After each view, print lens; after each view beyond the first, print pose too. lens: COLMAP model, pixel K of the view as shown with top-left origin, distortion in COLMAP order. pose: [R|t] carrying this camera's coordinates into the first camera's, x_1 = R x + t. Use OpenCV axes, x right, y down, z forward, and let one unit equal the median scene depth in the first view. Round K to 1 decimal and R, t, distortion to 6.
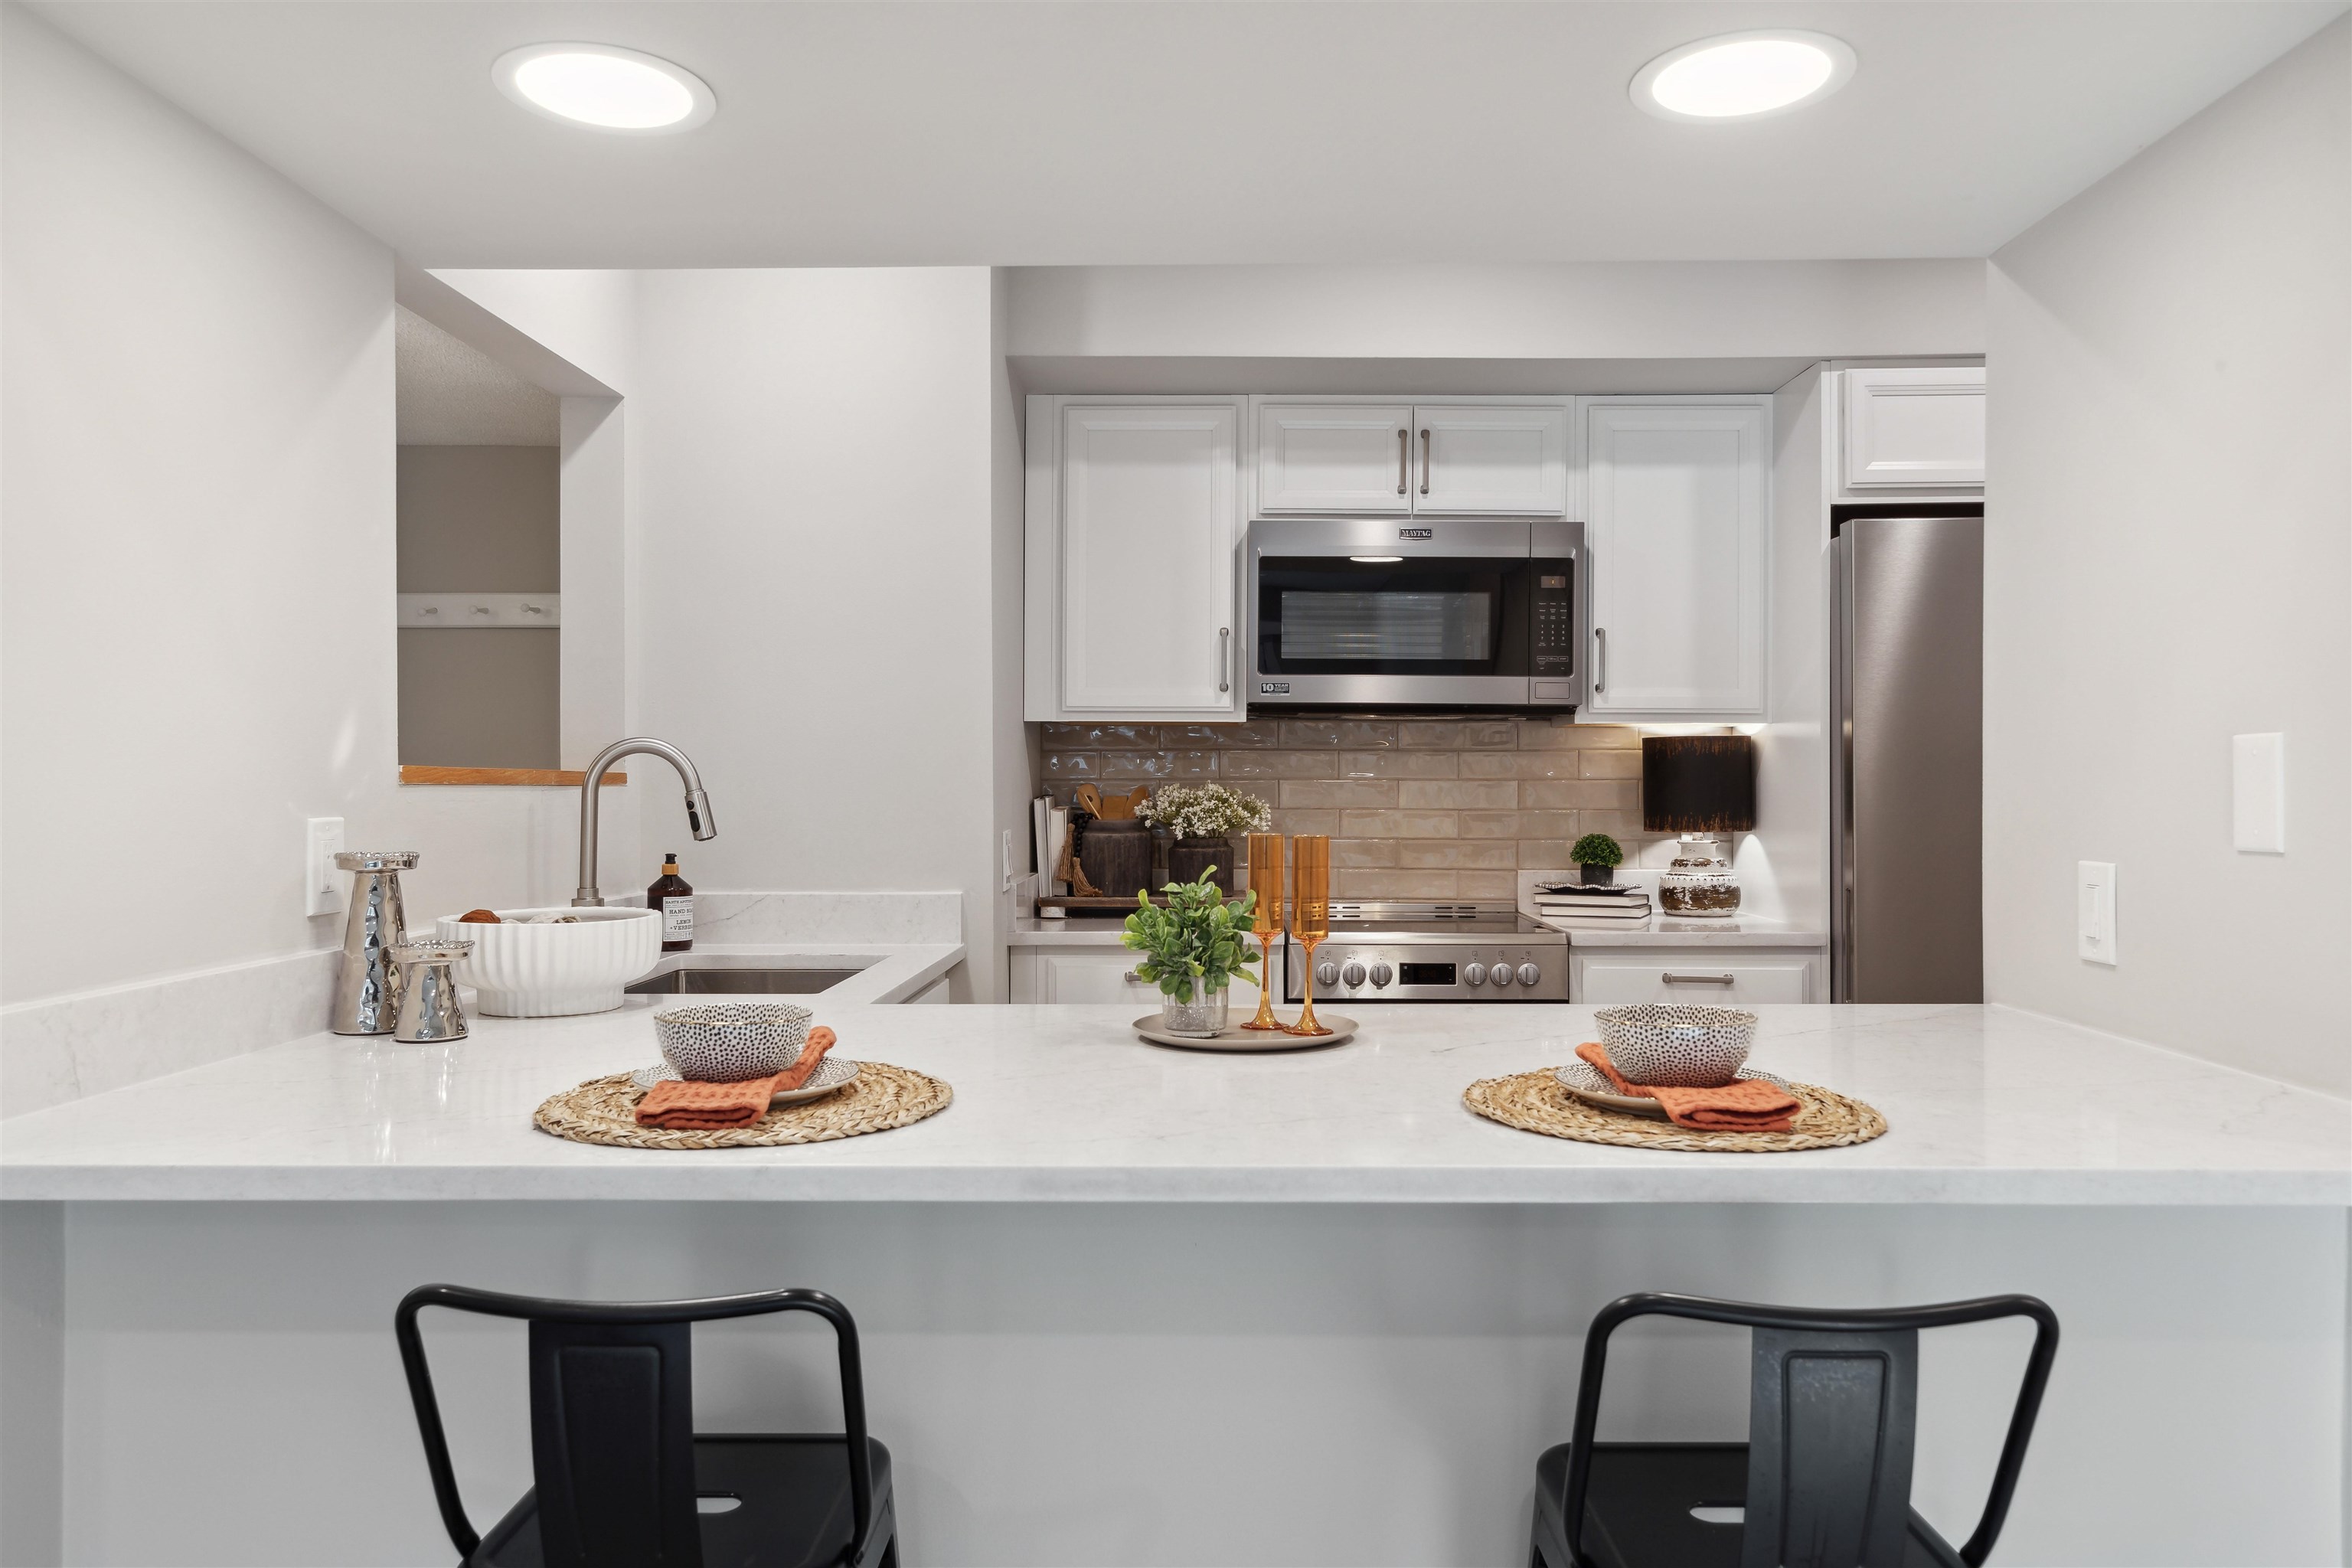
lens RADIAL K [[1653.6, 0, 1178.7], [0, 1653.6, 768.7], [0, 0, 1]] dist [-0.003199, -0.000885]
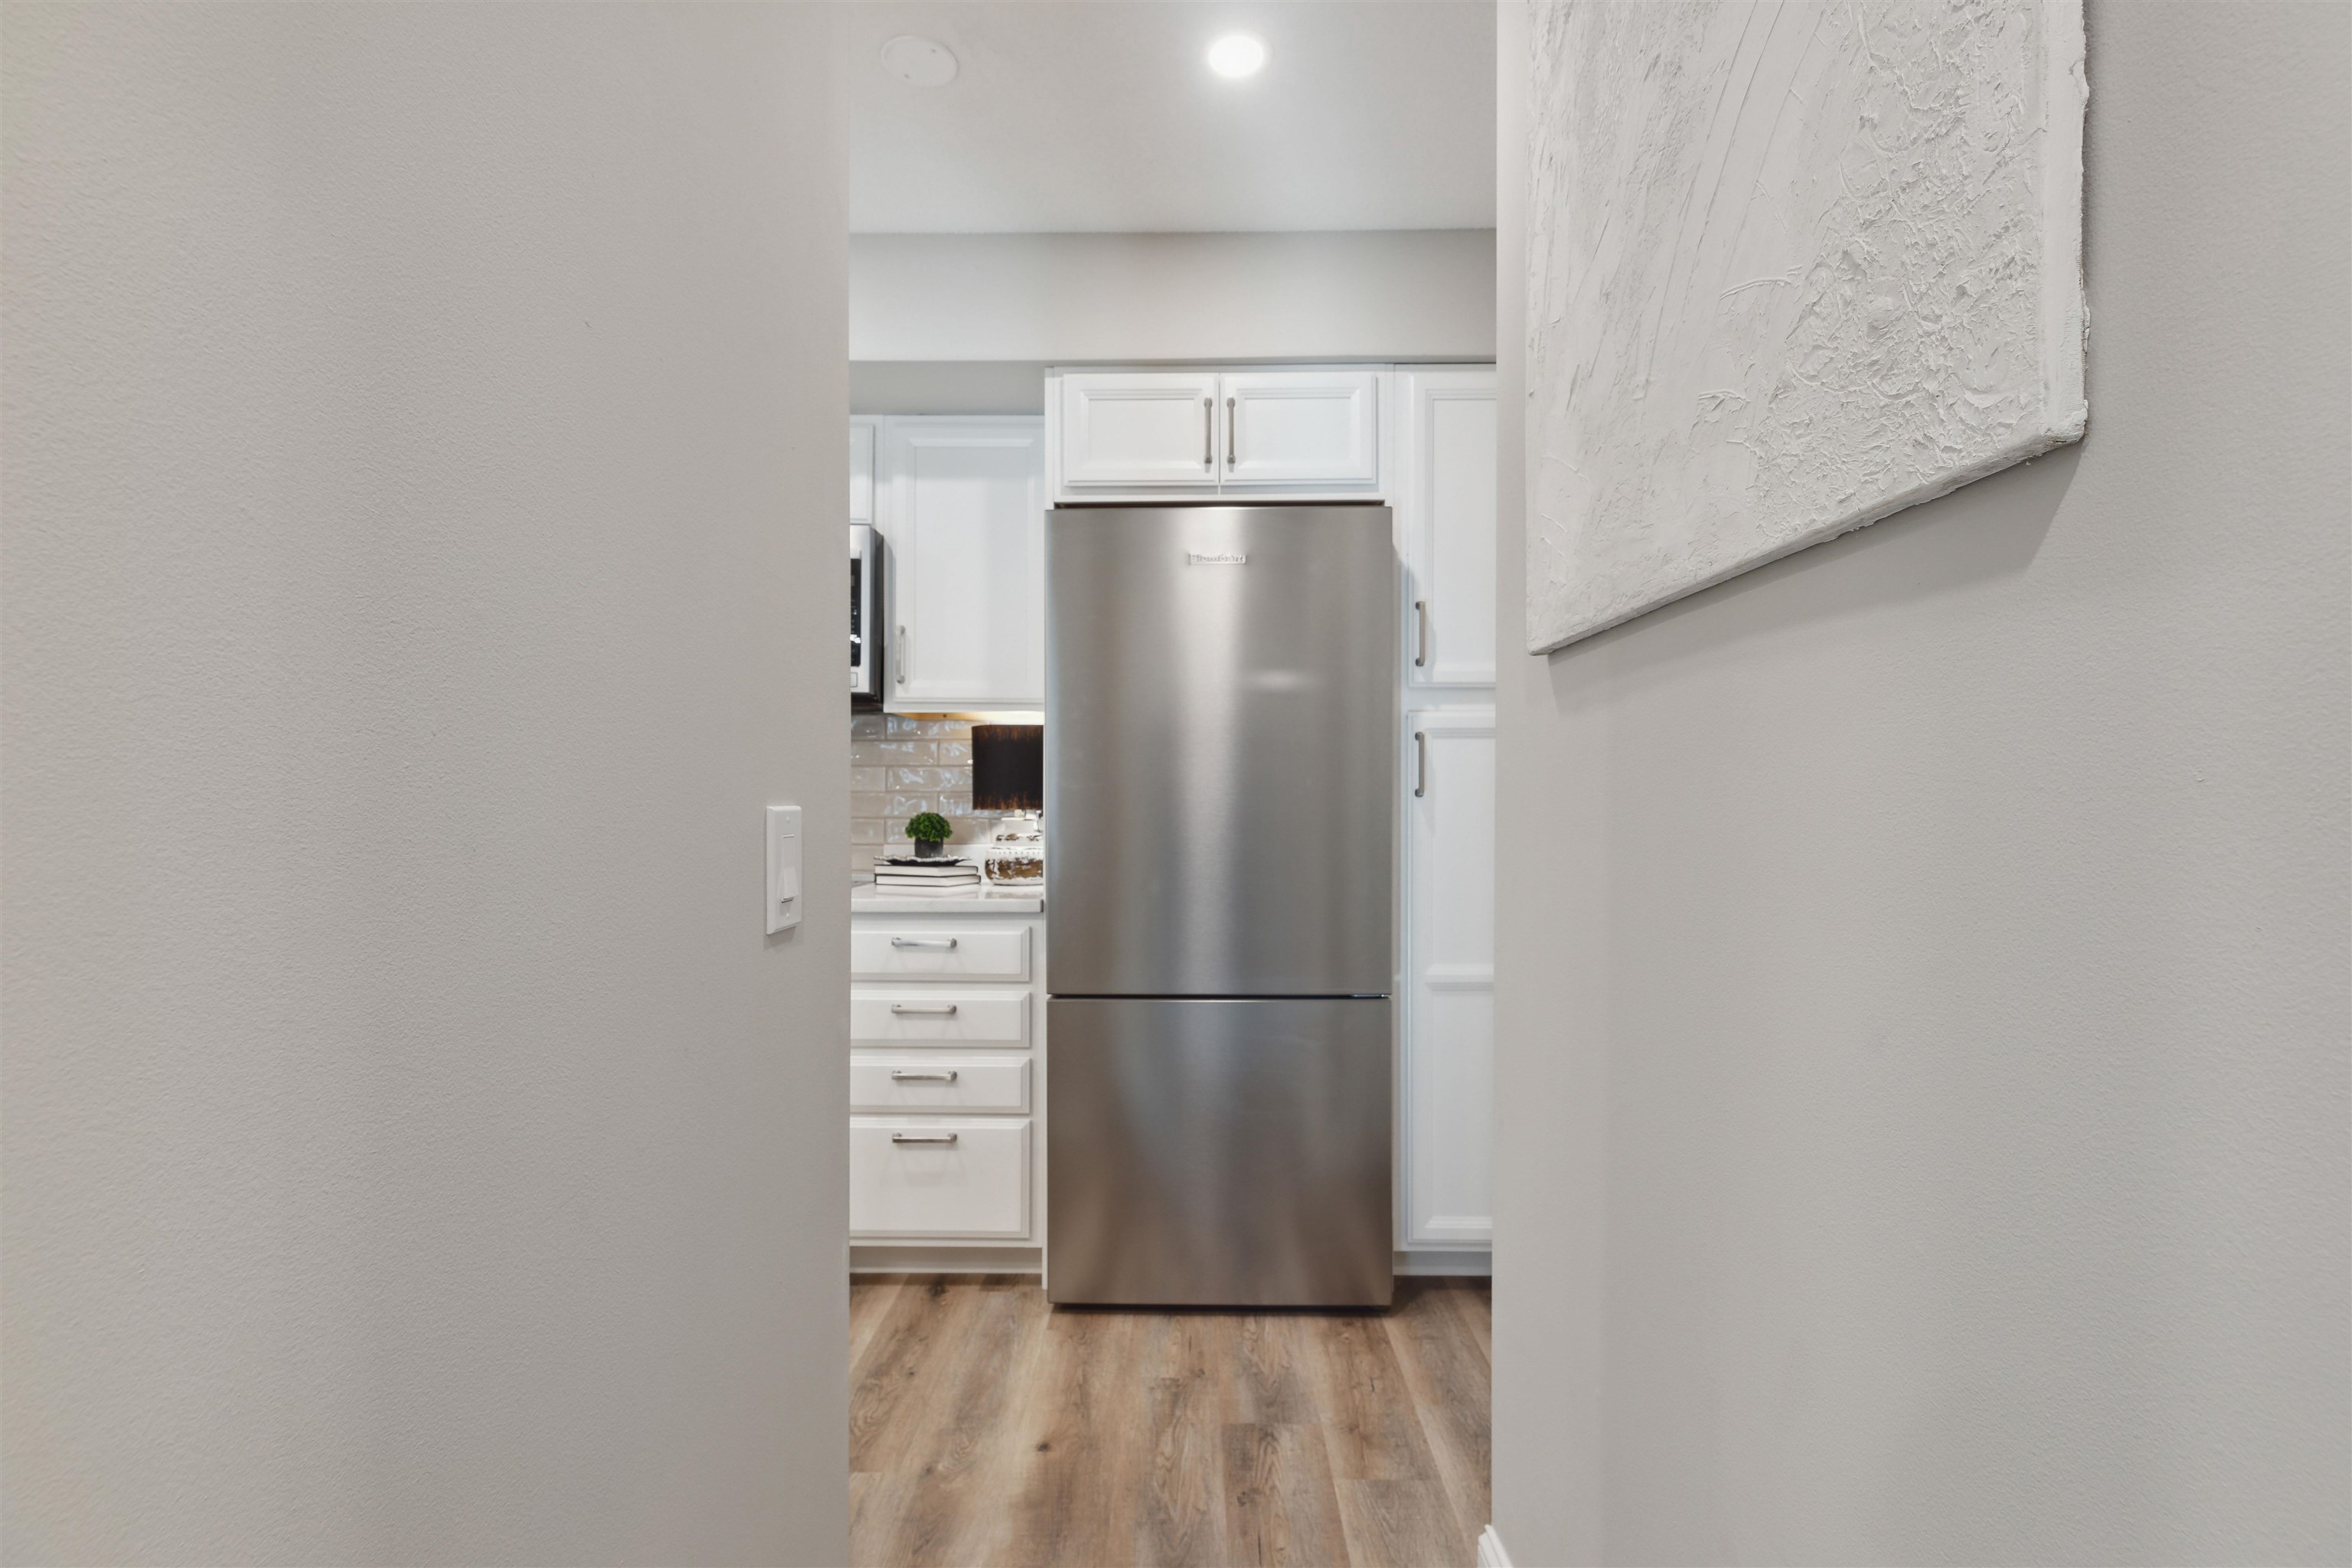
lens RADIAL K [[1088.1, 0, 1174.6], [0, 1088.1, 798.7], [0, 0, 1]] dist [0.009057, -0.000619]
pose [[0.999901, 0.000847, 0.014058, 0.428782], [-0.000929, 0.999982, 0.005857, 0.026886], [-0.014053, -0.005870, 0.999884, 0.266481]]
